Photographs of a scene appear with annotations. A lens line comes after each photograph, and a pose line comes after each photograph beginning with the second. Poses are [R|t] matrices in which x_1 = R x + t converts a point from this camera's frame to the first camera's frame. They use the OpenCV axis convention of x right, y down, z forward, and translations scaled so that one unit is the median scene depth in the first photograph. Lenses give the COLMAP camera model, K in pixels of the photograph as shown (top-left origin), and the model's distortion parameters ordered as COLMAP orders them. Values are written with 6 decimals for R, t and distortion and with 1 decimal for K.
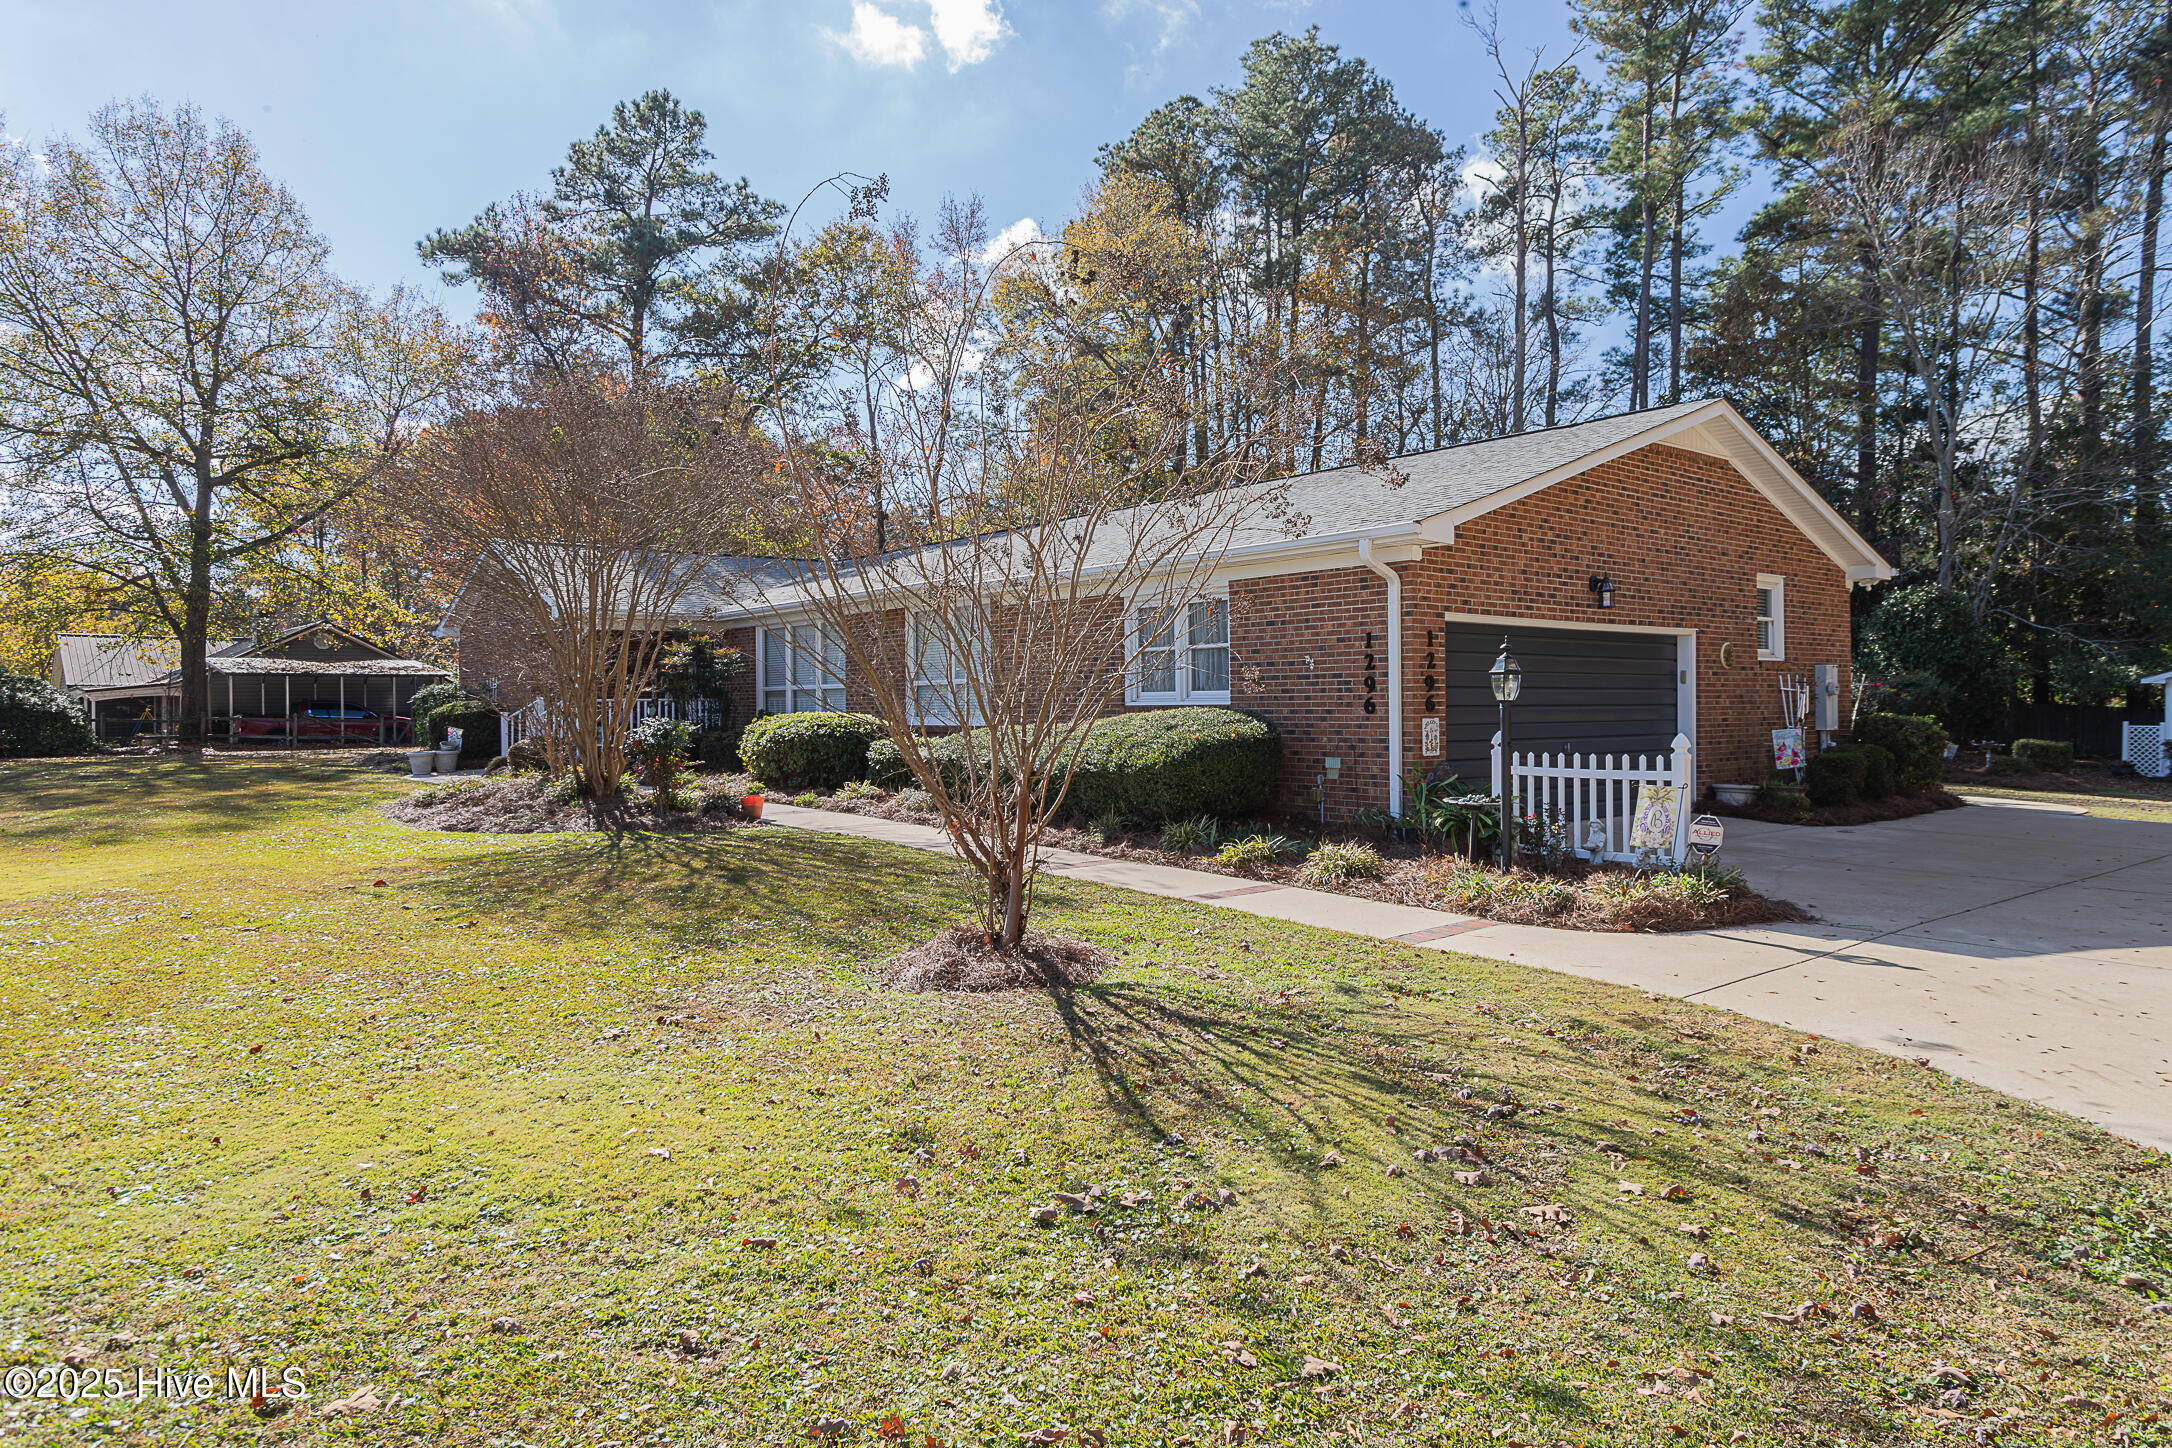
lens RADIAL K [[1353.6, 0, 1075.7], [0, 1353.6, 717.3], [0, 0, 1]] dist [0.001892, 0.003298]
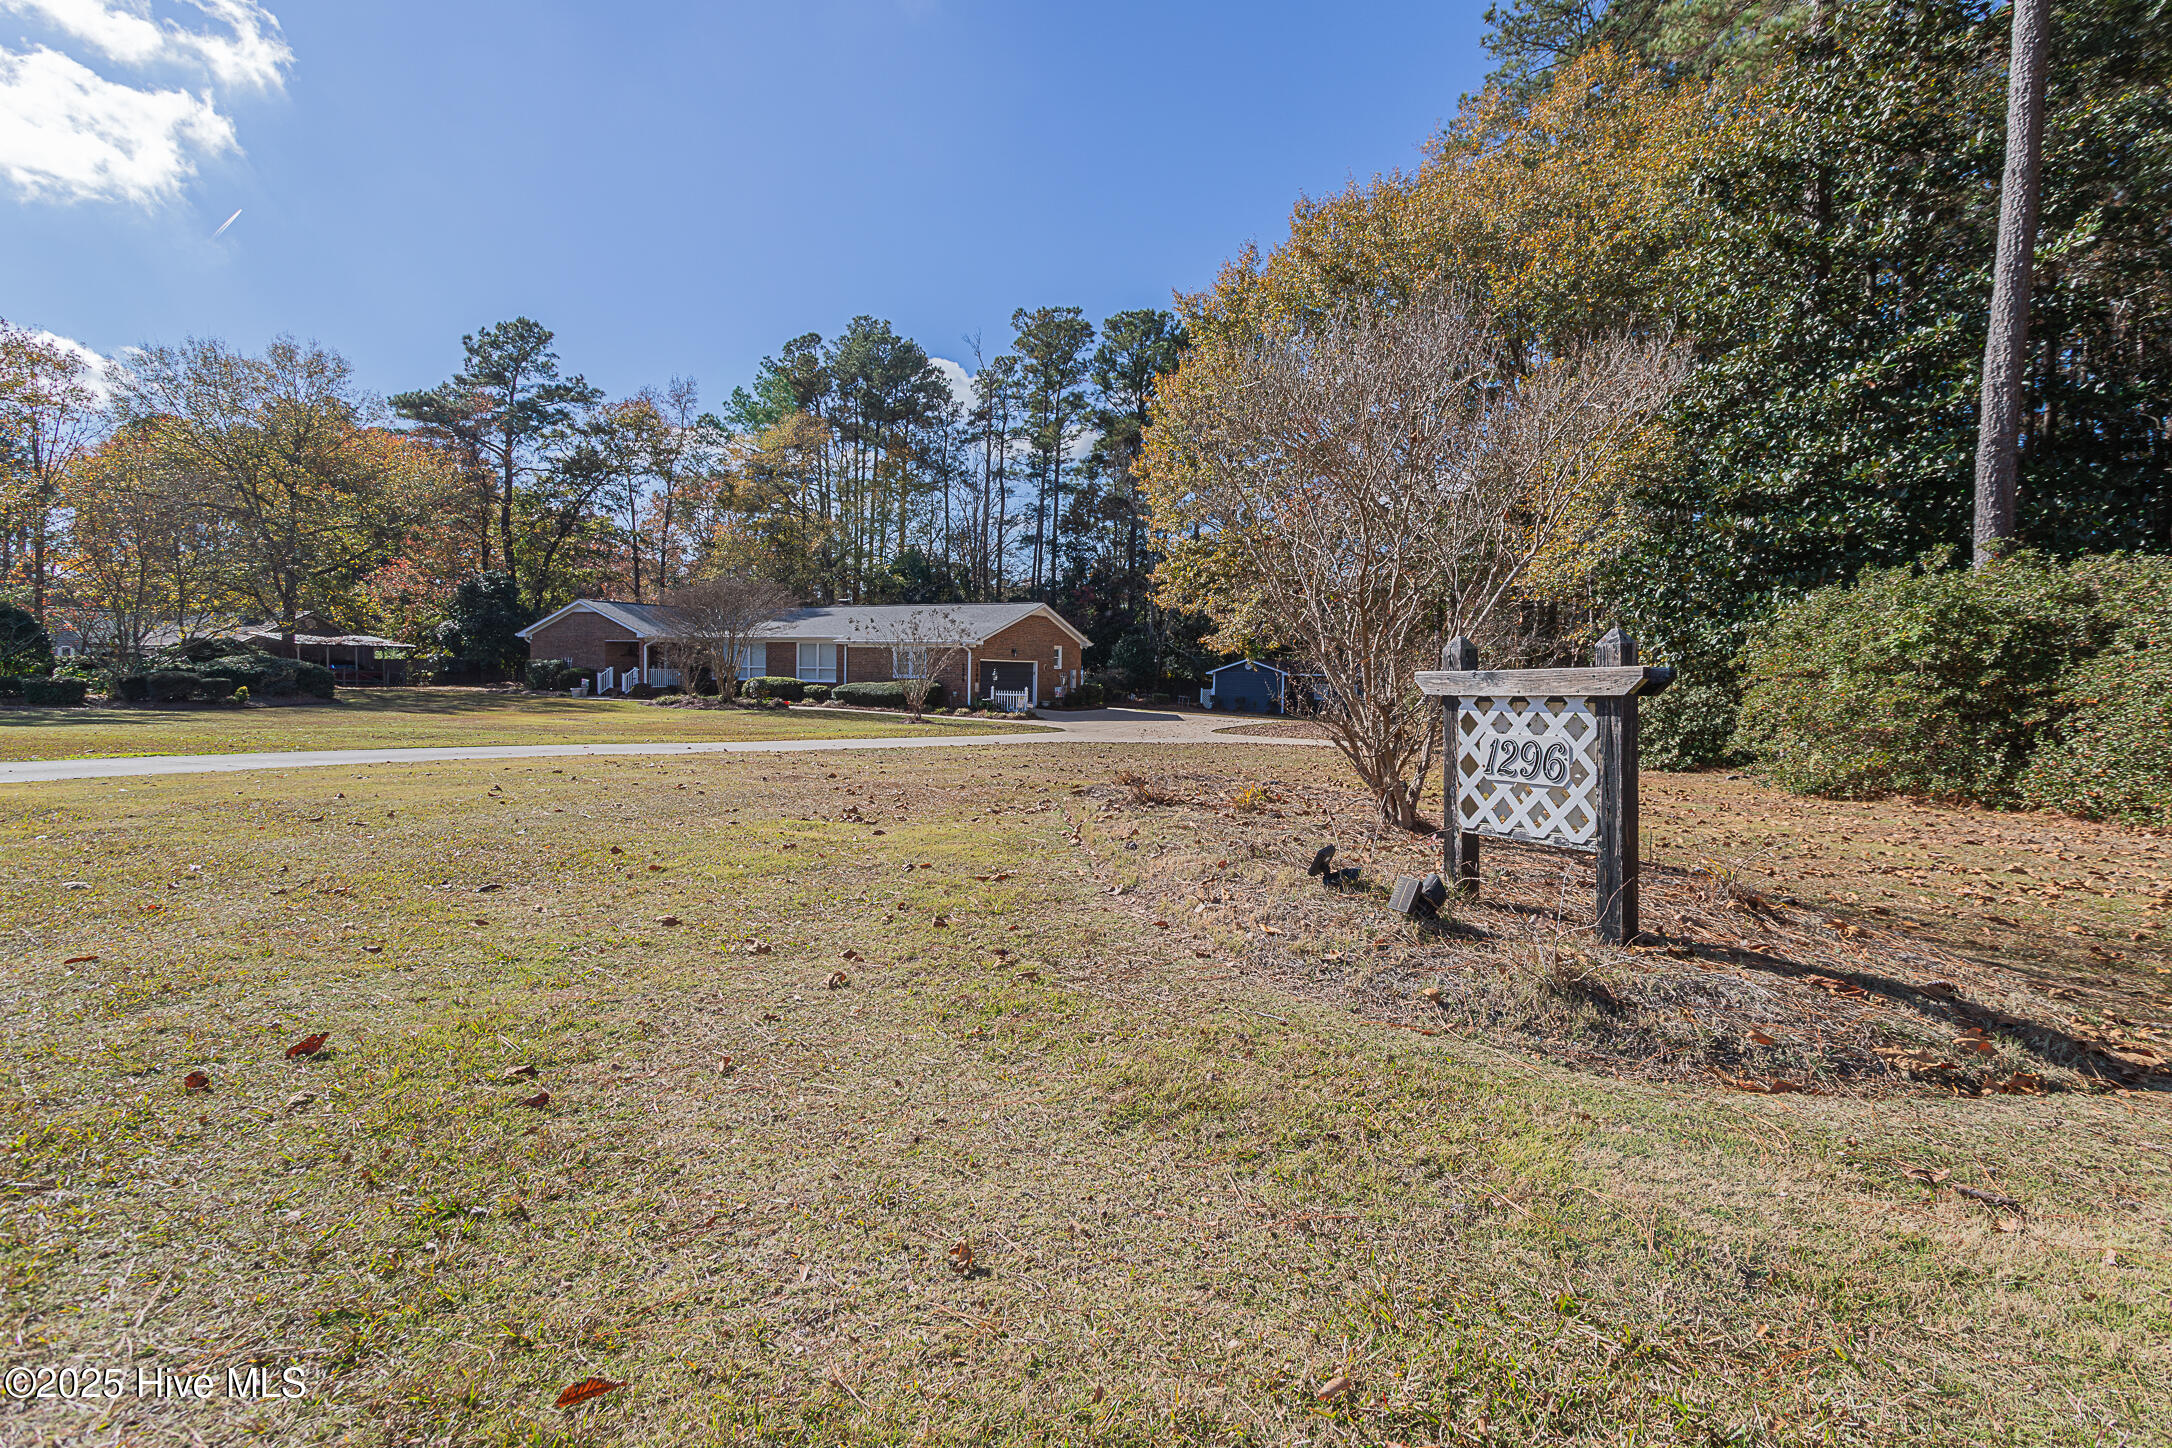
lens RADIAL K [[1048.6, 0, 1089.0], [0, 1048.6, 722.0], [0, 0, 1]] dist [-0.001705, 0.004413]
pose [[0.910174, 0.002319, 0.414221, -0.204352], [-0.019633, 0.999102, 0.037548, -0.001886], [-0.413762, -0.042308, 0.909402, -0.564013]]
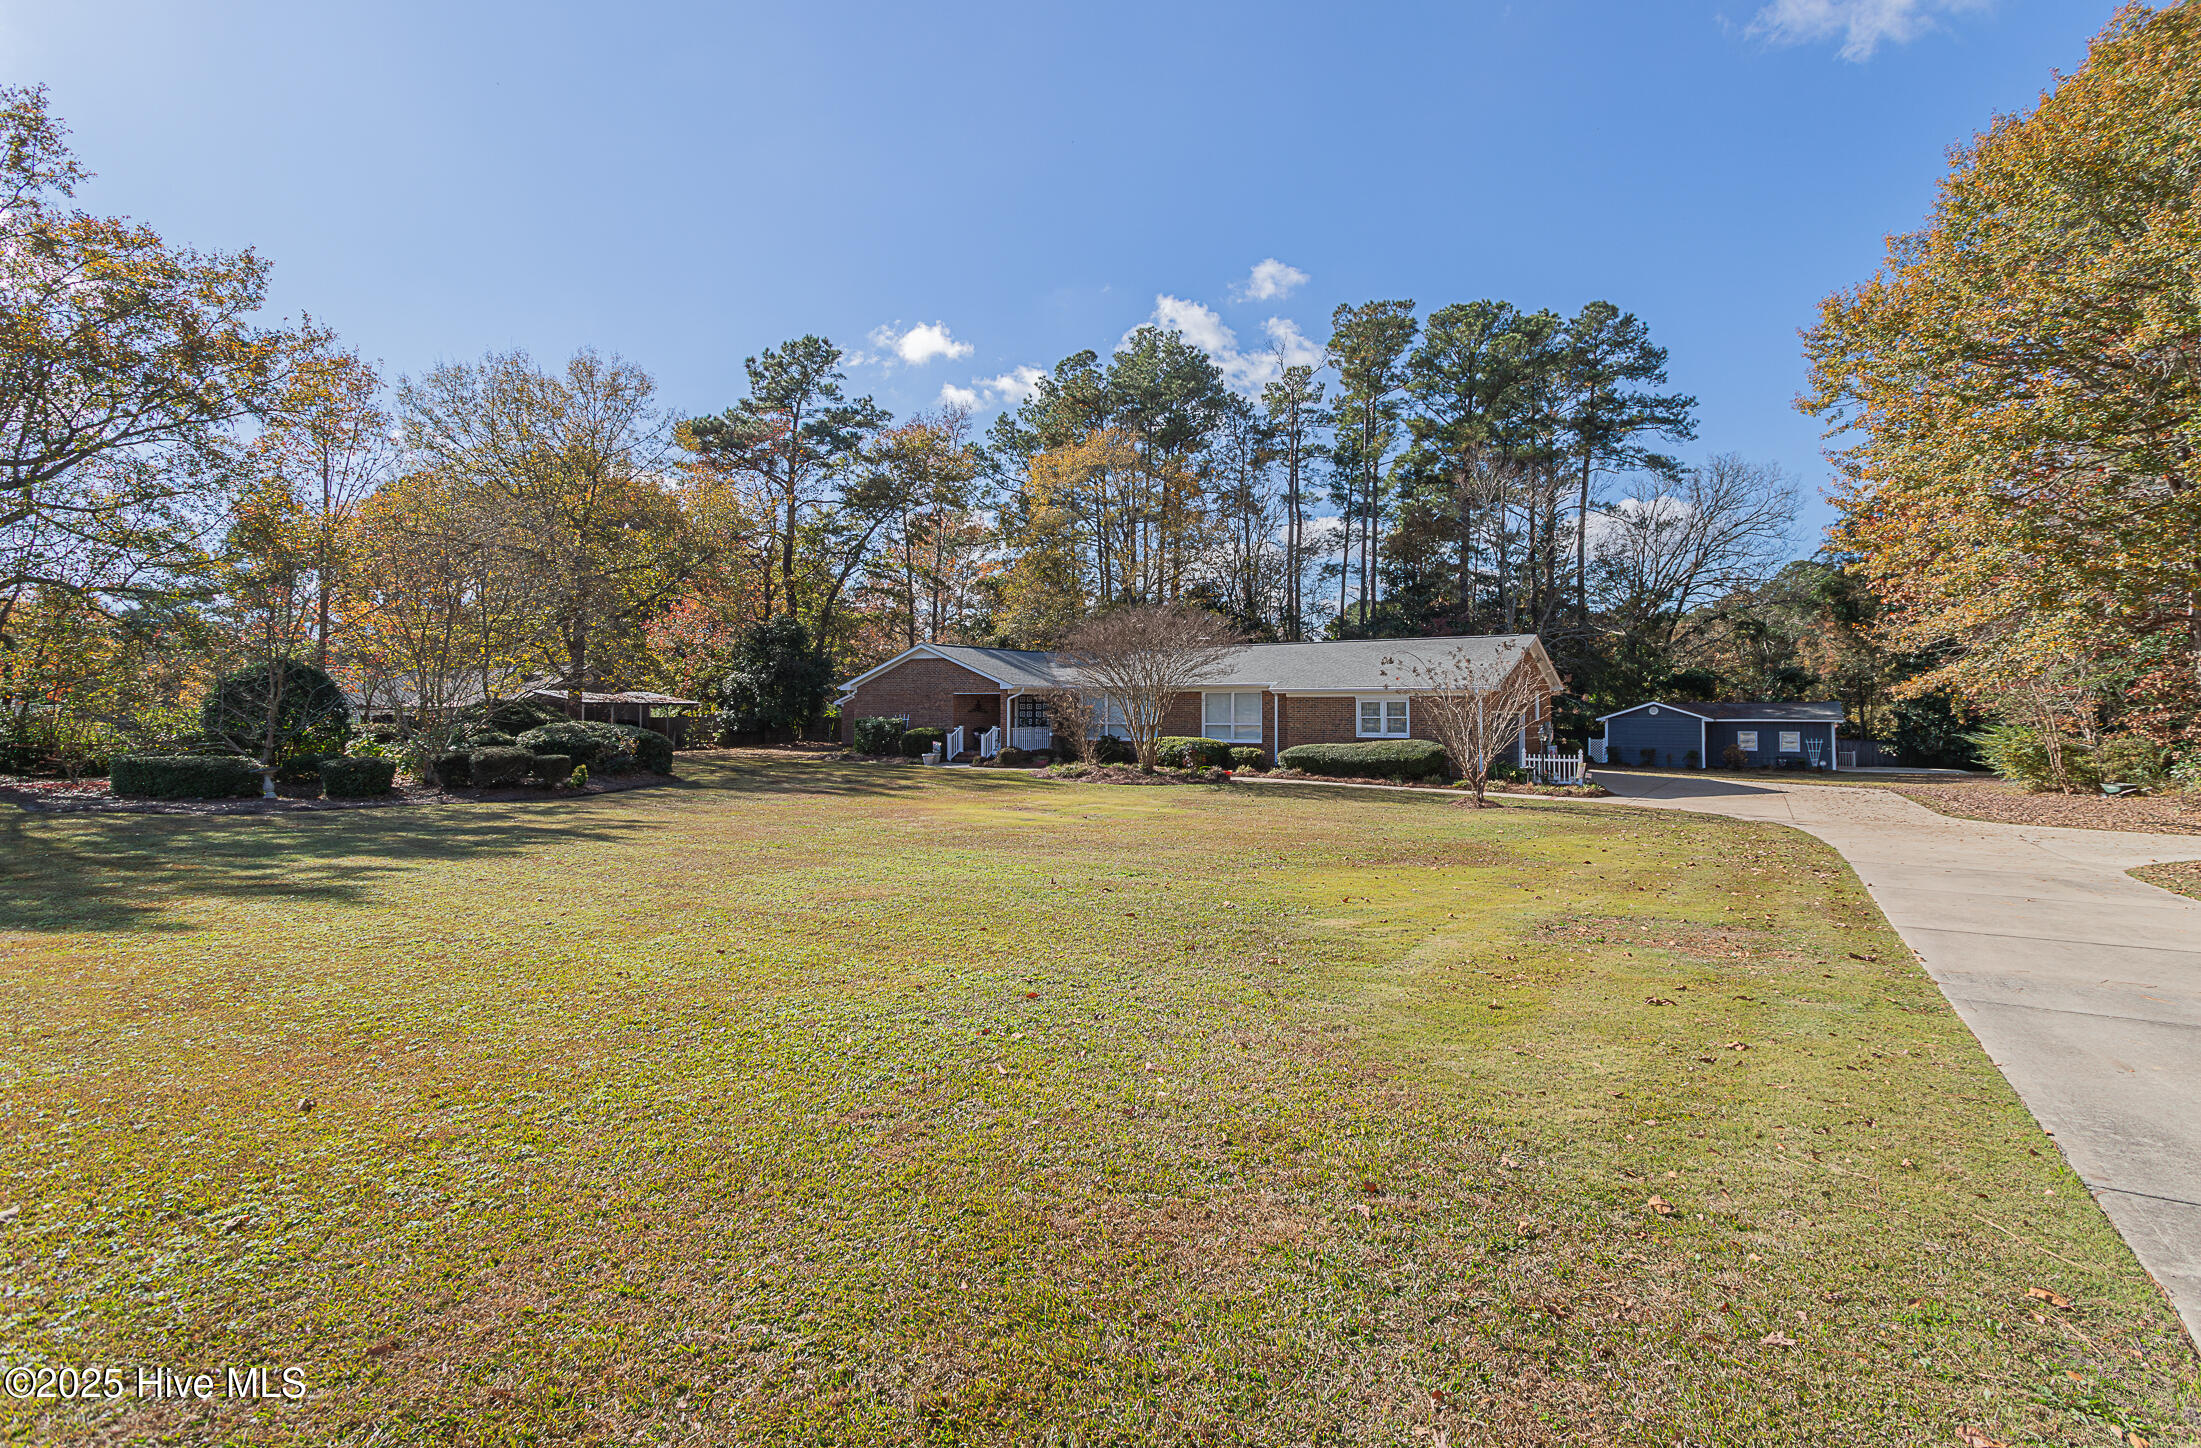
lens RADIAL K [[1062.6, 0, 1141.9], [0, 1062.6, 687.6], [0, 0, 1]] dist [-0.001705, 0.004413]
pose [[0.947067, 0.017297, 0.320568, -0.334162], [-0.006459, 0.999372, -0.034842, -0.009776], [-0.320970, 0.030928, 0.946584, -0.284780]]
